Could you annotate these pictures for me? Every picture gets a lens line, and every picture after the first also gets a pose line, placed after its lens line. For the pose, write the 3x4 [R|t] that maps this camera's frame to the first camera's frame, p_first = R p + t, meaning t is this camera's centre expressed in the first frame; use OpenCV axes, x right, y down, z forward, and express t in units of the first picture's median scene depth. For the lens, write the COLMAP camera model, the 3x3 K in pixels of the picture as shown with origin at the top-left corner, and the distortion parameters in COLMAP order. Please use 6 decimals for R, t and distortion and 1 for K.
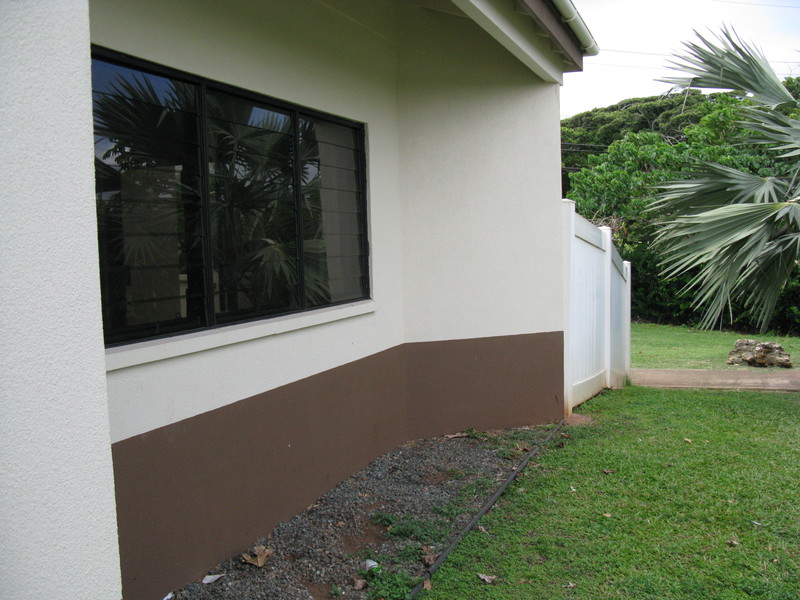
lens RADIAL K [[824.8, 0, 400.0], [0, 824.8, 300.0], [0, 0, 1]] dist [-0.181242, 0.194398]
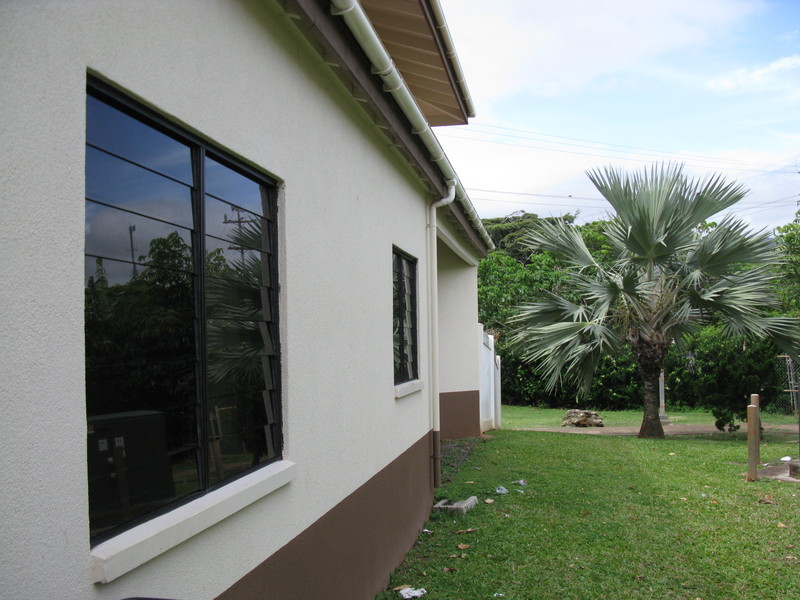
lens RADIAL K [[824.8, 0, 400.0], [0, 824.8, 300.0], [0, 0, 1]] dist [-0.181242, 0.194398]
pose [[0.981699, 0.017733, 0.189611, -0.217150], [0.004628, 0.993139, -0.116845, 0.032008], [-0.190382, 0.115584, 0.974882, -0.543650]]
